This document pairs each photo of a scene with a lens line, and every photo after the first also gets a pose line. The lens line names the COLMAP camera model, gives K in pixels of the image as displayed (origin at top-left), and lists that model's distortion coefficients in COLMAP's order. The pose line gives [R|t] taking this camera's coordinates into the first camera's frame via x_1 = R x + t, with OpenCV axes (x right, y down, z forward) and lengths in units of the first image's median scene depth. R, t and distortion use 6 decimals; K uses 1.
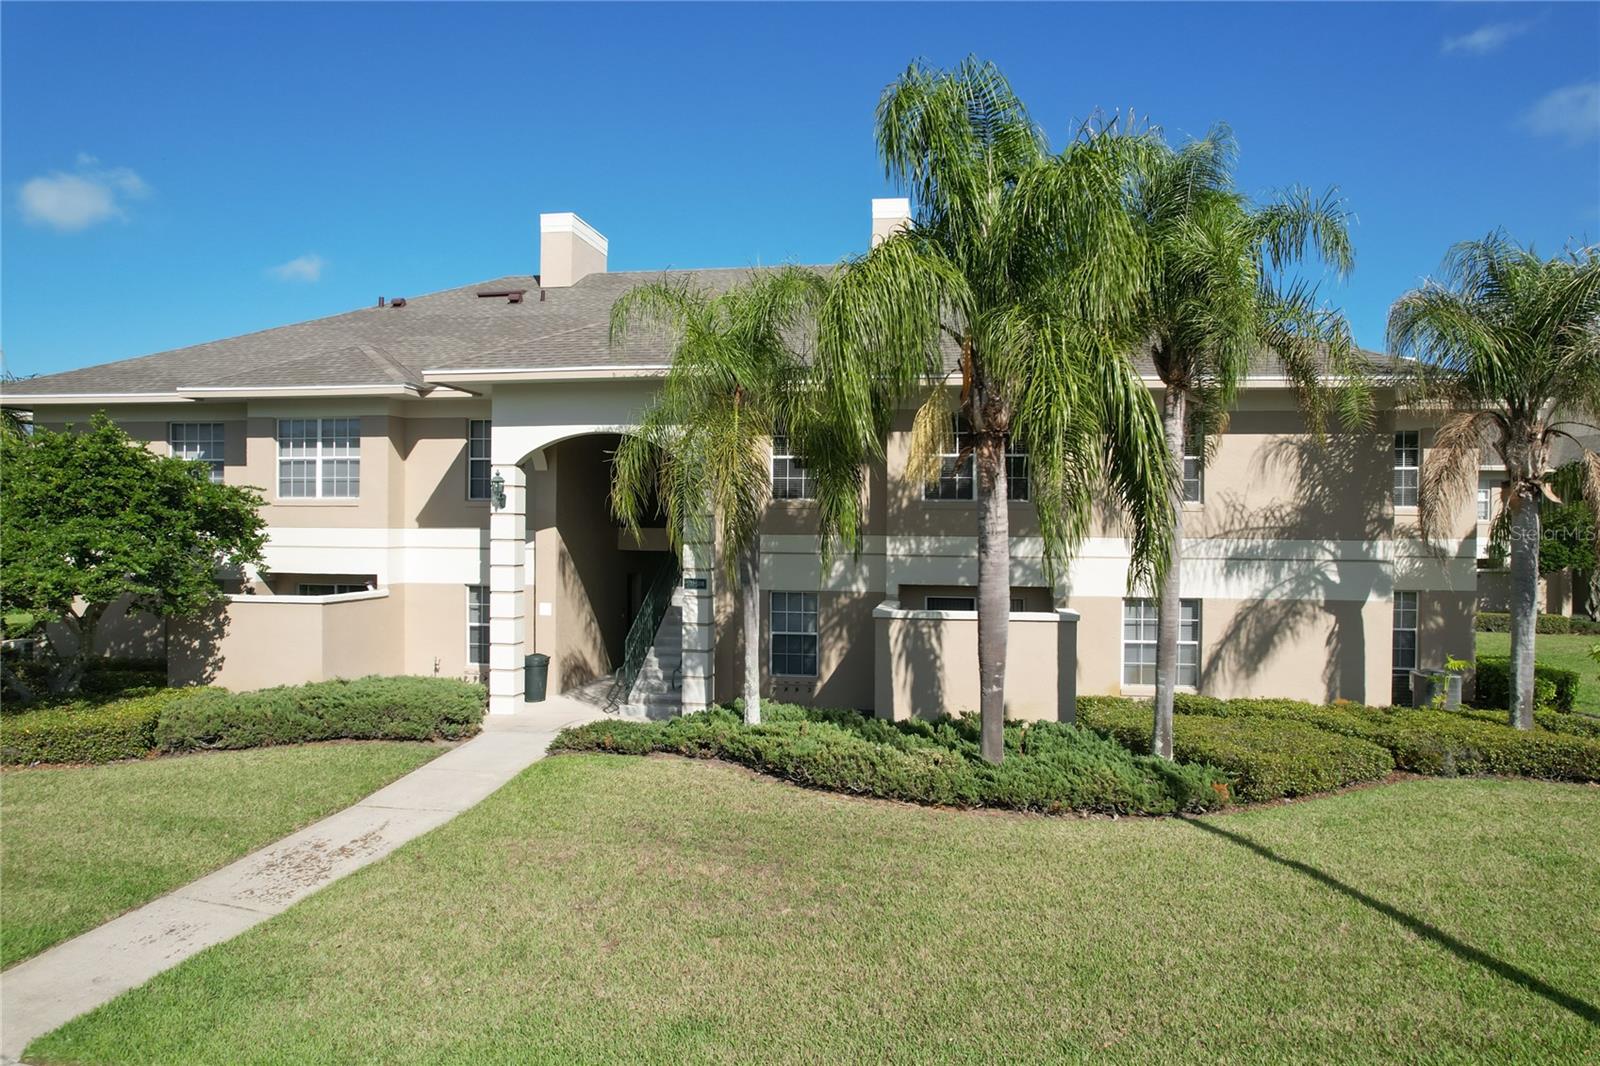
lens RADIAL K [[1037.0, 0, 807.5], [0, 1037.0, 554.8], [0, 0, 1]] dist [-0.030766, 0.000657]
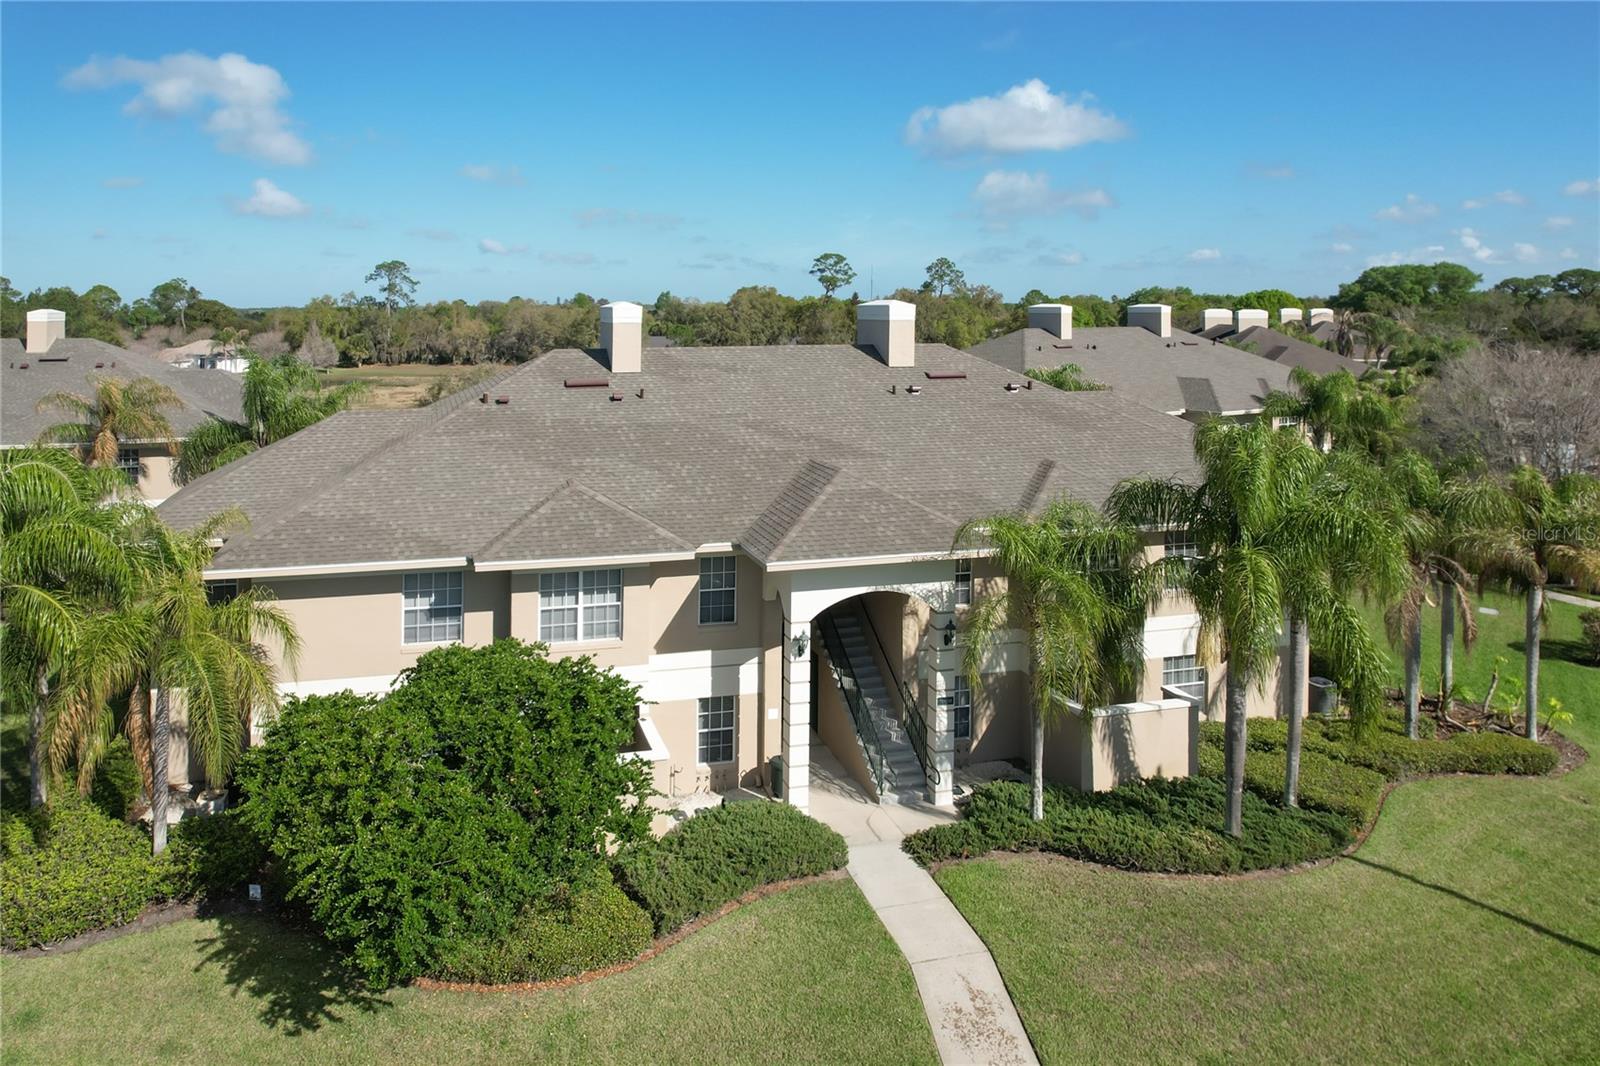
lens RADIAL K [[1055.9, 0, 766.2], [0, 1055.9, 344.1], [0, 0, 1]] dist [-0.019465, 0.001264]
pose [[0.920675, -0.004099, 0.390309, -0.803135], [0.013494, 0.999681, -0.021332, -0.383912], [-0.390098, 0.024906, 0.920437, -0.161366]]
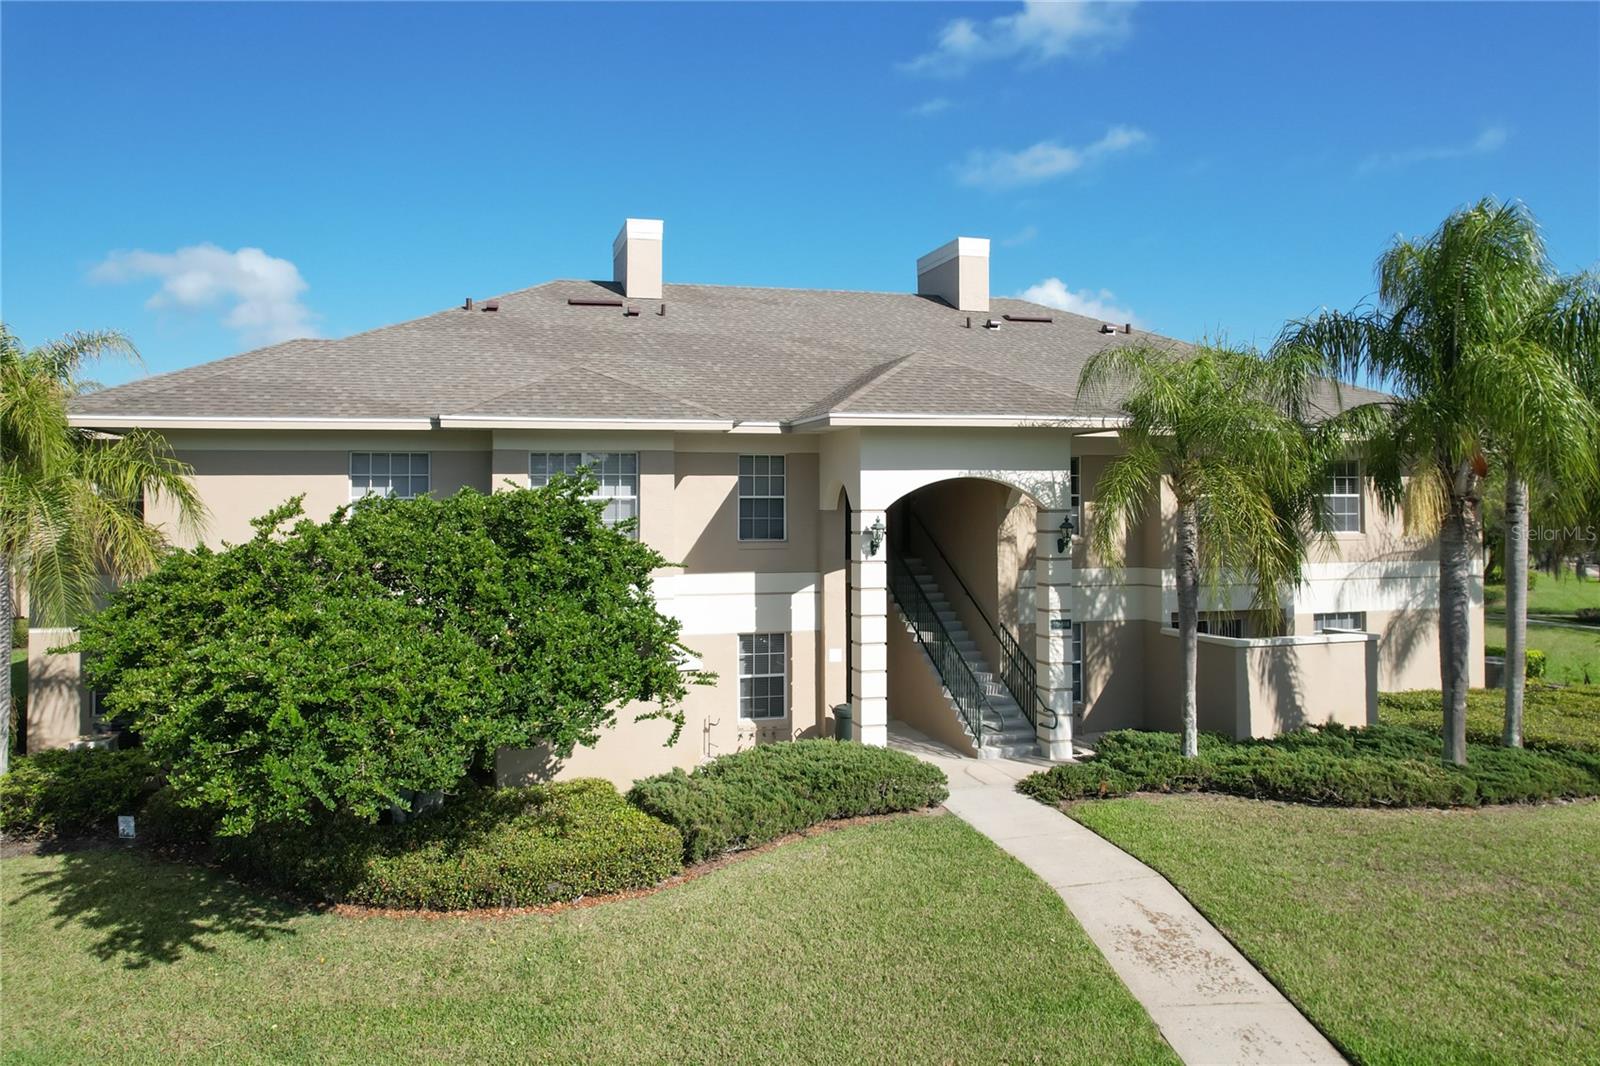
lens RADIAL K [[1063.6, 0, 797.6], [0, 1063.6, 512.5], [0, 0, 1]] dist [-0.051783, 0.051642]
pose [[0.919048, -0.013008, 0.393931, -0.719599], [0.025881, 0.999290, -0.027383, -0.057707], [-0.393295, 0.035361, 0.918732, 0.125808]]
